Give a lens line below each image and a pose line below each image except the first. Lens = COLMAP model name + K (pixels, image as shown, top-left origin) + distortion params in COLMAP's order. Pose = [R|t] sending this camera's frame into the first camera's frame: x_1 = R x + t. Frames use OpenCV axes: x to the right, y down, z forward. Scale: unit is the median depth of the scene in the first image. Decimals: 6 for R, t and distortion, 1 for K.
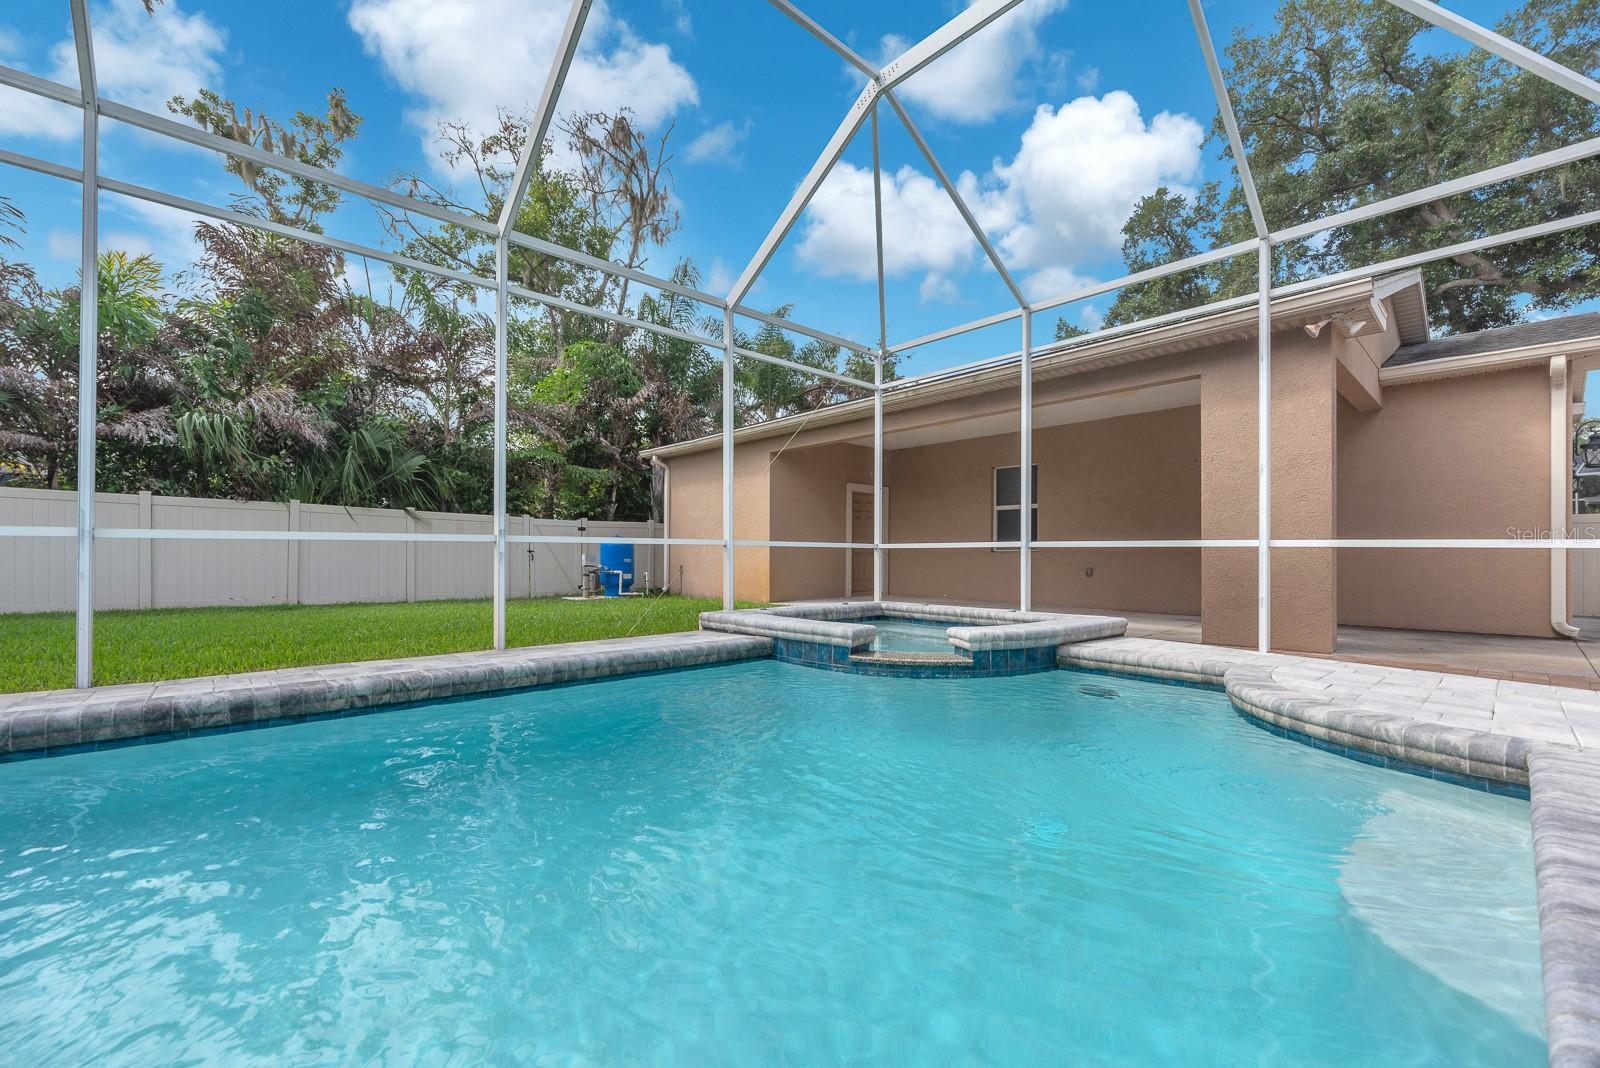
lens RADIAL K [[644.7, 0, 800.0], [0, 644.7, 534.0], [0, 0, 1]] dist [-0.001336, -0.000047]
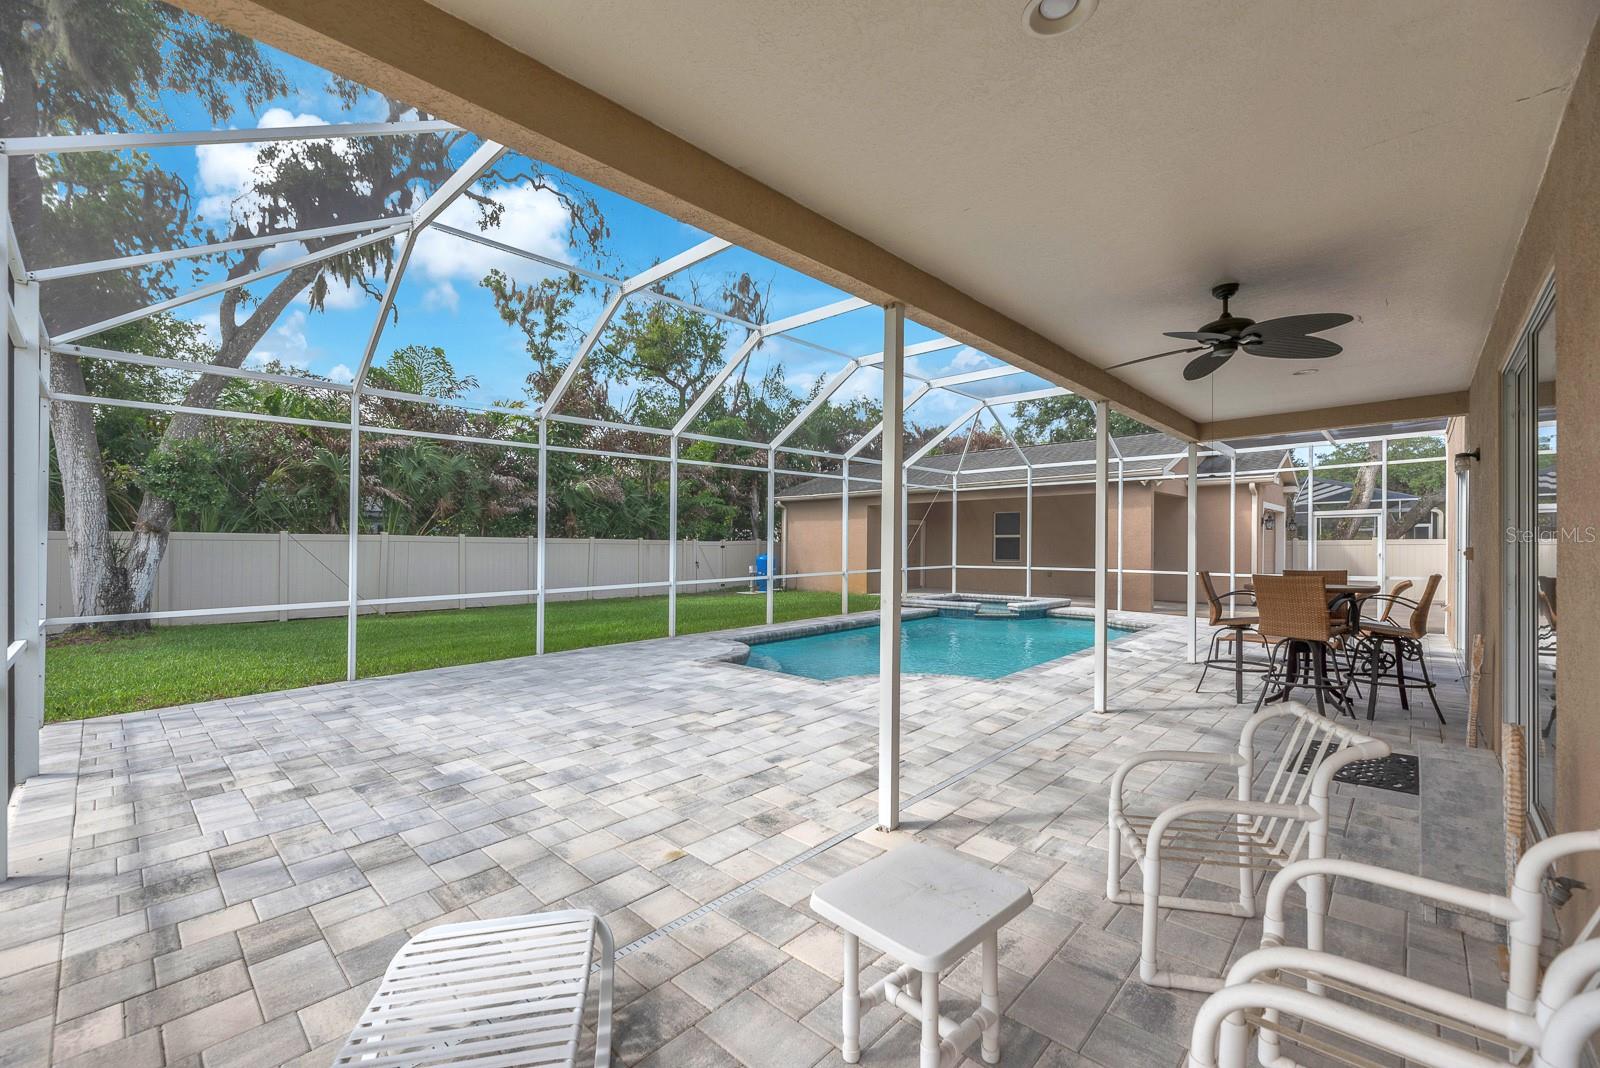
lens RADIAL K [[655.2, 0, 800.0], [0, 655.2, 534.0], [0, 0, 1]] dist [-0.002457, -0.000389]
pose [[0.997078, -0.008156, 0.075959, -0.666270], [0.007058, 0.999867, 0.014710, -0.150530], [-0.076069, -0.014131, 0.997002, -1.315073]]
